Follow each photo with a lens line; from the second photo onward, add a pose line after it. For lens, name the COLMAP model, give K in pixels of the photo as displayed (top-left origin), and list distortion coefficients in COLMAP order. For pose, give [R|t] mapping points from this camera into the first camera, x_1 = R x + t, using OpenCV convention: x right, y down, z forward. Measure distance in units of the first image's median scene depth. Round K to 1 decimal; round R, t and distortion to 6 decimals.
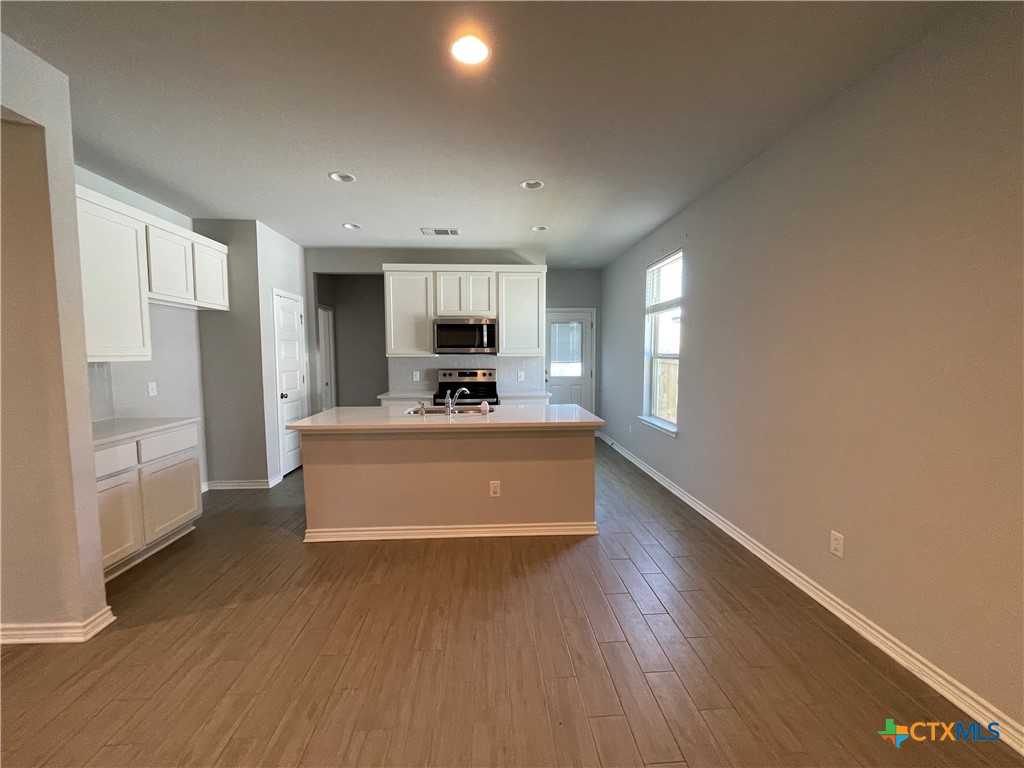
lens RADIAL K [[411.9, 0, 512.1], [0, 411.9, 384.8], [0, 0, 1]] dist [-0.013538, -0.000026]
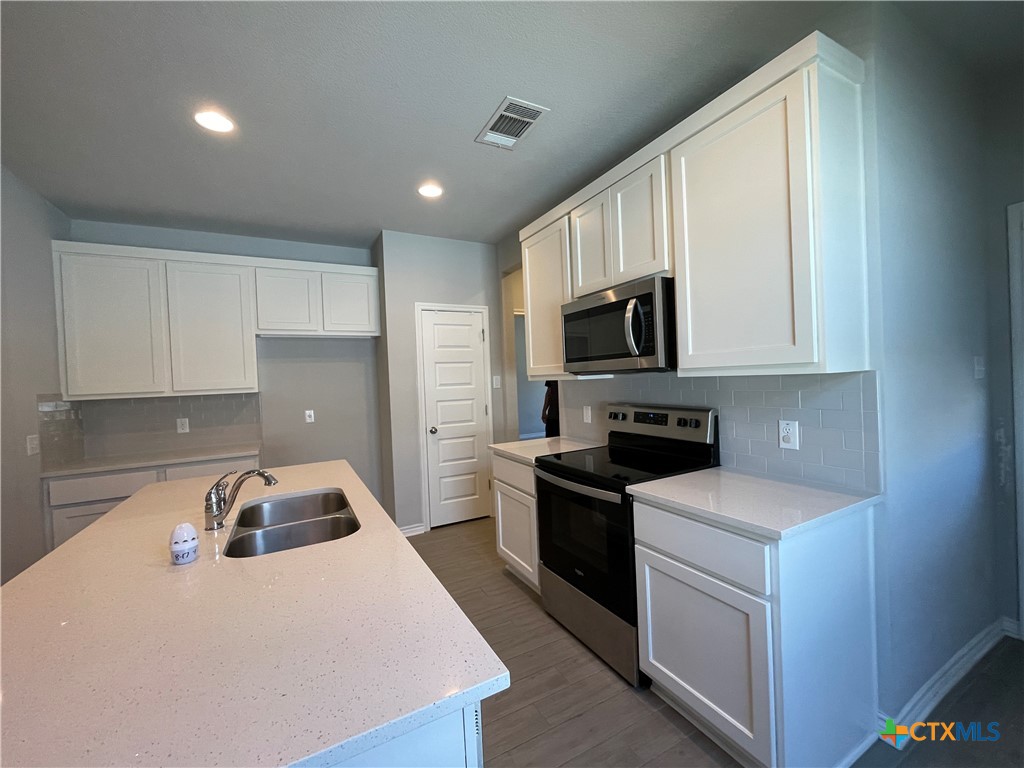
lens RADIAL K [[411.9, 0, 512.1], [0, 411.9, 384.8], [0, 0, 1]] dist [-0.013538, -0.000026]
pose [[0.417799, 0.000807, -0.908539, 0.239154], [-0.031358, 0.999417, -0.013532, -0.053569], [0.907998, 0.034144, 0.417580, 0.727039]]
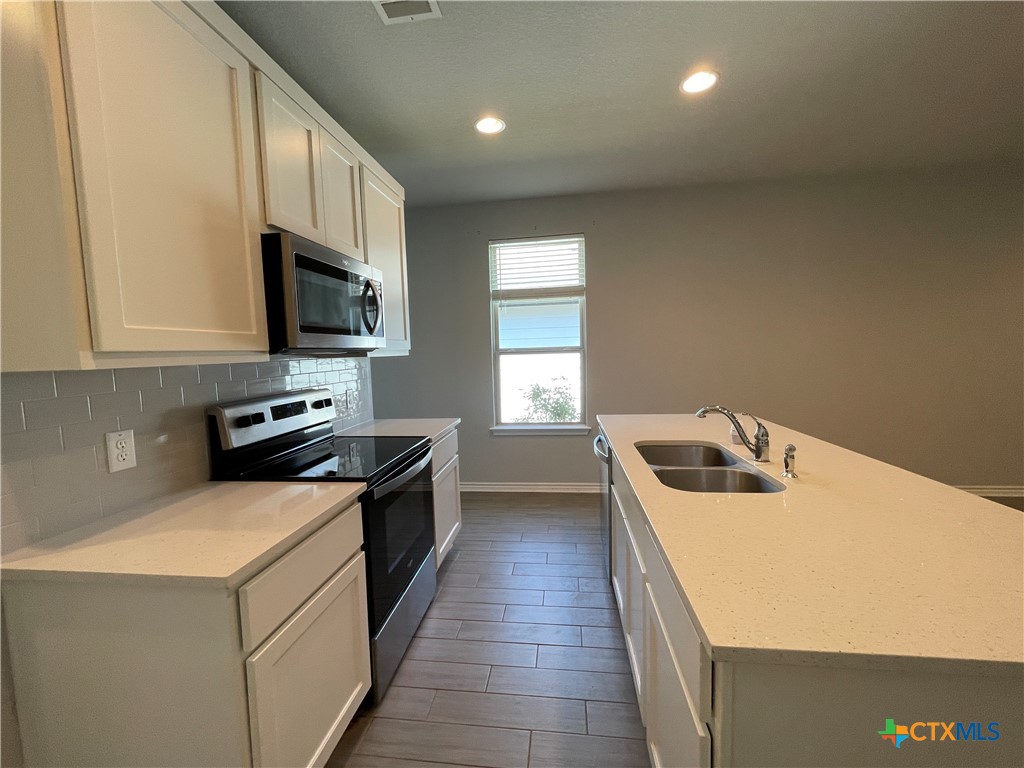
lens RADIAL K [[411.9, 0, 512.1], [0, 411.9, 384.8], [0, 0, 1]] dist [-0.013538, -0.000026]
pose [[0.185536, -0.083716, 0.979065, -0.447339], [0.105447, 0.992307, 0.064865, -0.053169], [-0.976963, 0.091205, 0.192937, 0.782730]]
